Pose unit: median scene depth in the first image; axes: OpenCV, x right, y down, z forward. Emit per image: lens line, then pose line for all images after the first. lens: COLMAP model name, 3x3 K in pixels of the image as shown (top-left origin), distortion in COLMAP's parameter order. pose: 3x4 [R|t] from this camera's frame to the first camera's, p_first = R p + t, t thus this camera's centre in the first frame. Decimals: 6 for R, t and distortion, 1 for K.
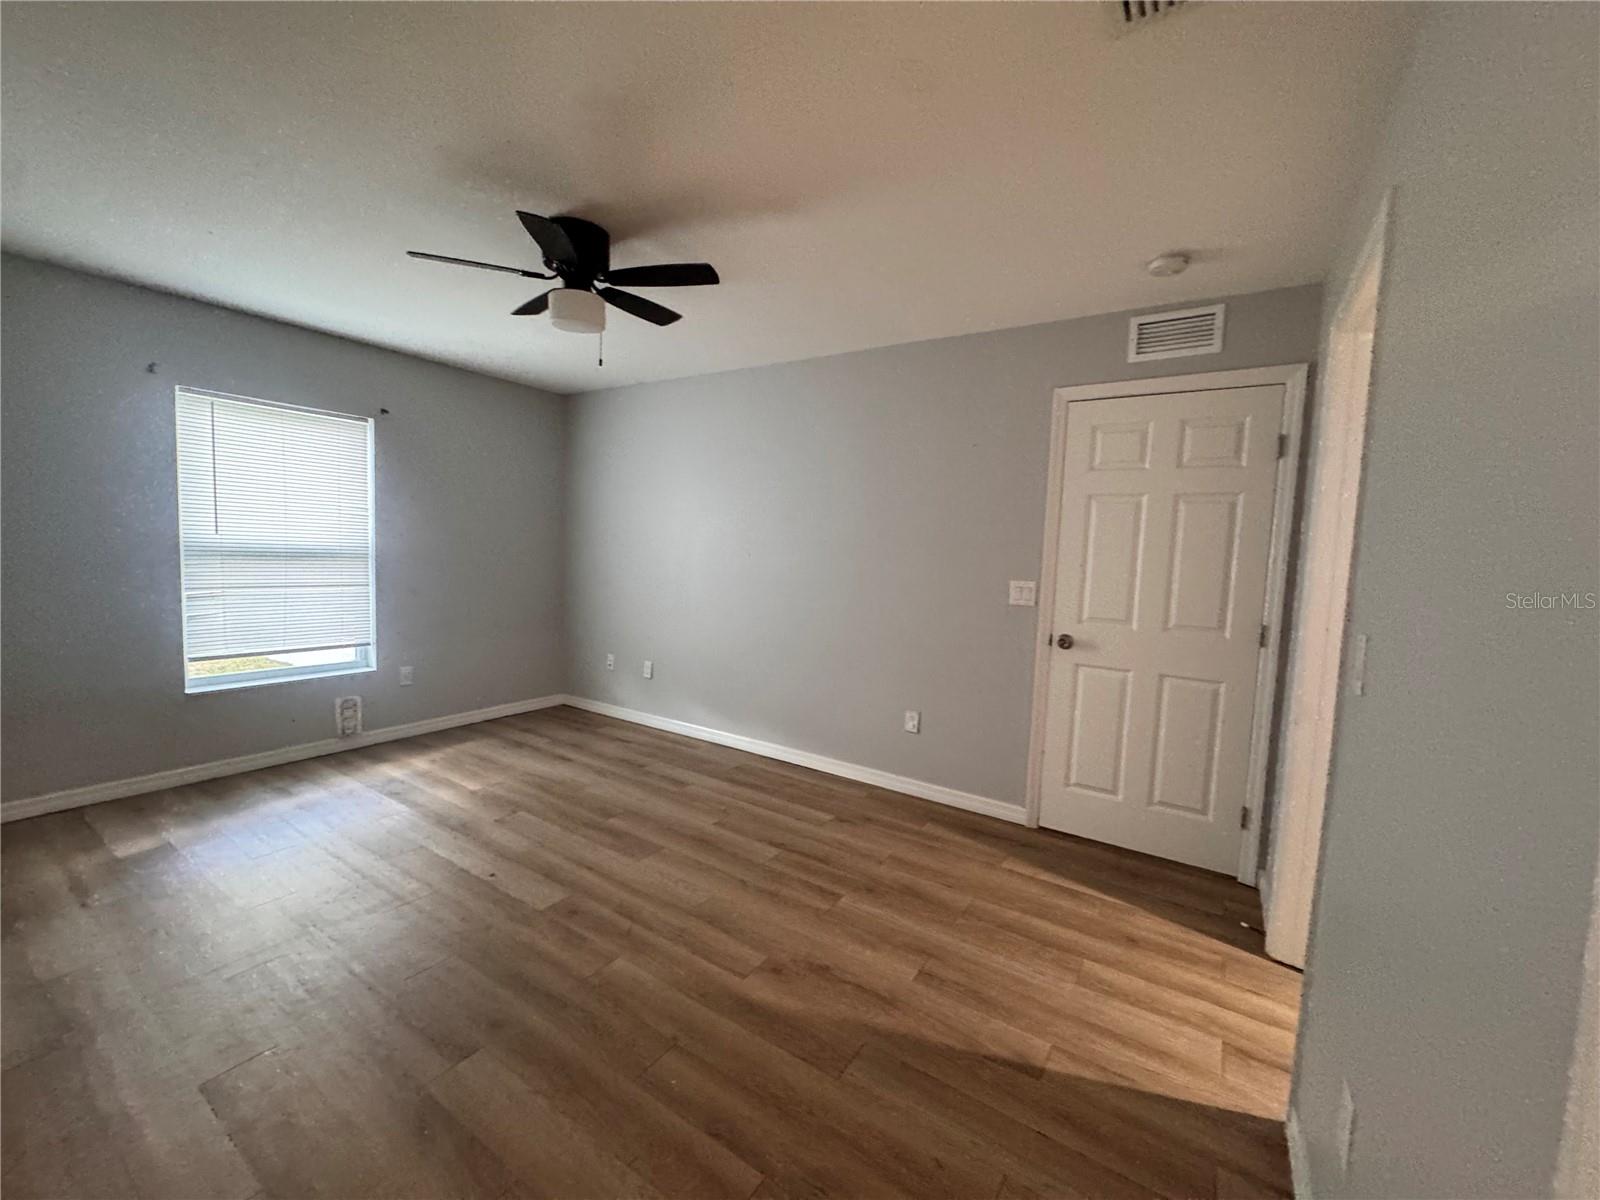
lens RADIAL K [[643.4, 0, 799.5], [0, 643.4, 596.4], [0, 0, 1]] dist [-0.000619, -0.000026]
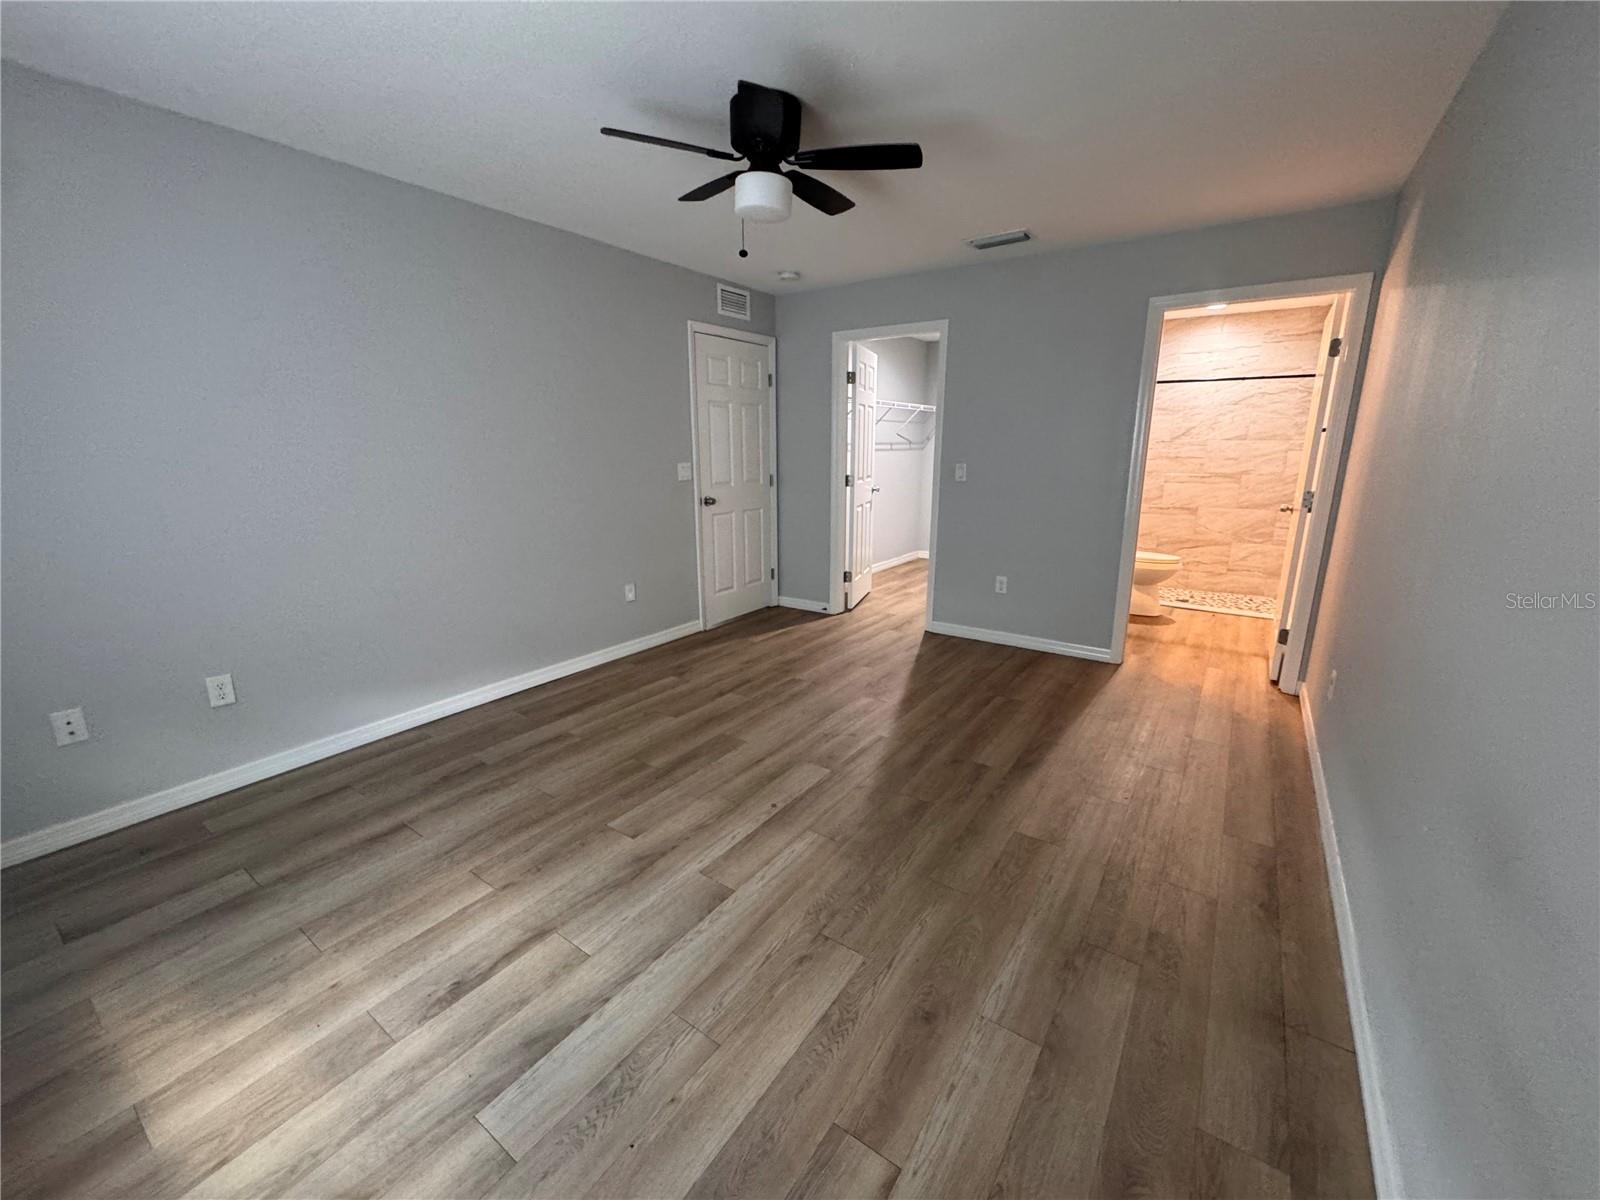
lens RADIAL K [[643.4, 0, 799.5], [0, 643.4, 596.4], [0, 0, 1]] dist [-0.000619, -0.000026]
pose [[0.017212, -0.270082, 0.962683, -1.037774], [0.077209, 0.960310, 0.268036, -0.097292], [-0.996866, 0.069714, 0.037381, 0.710370]]
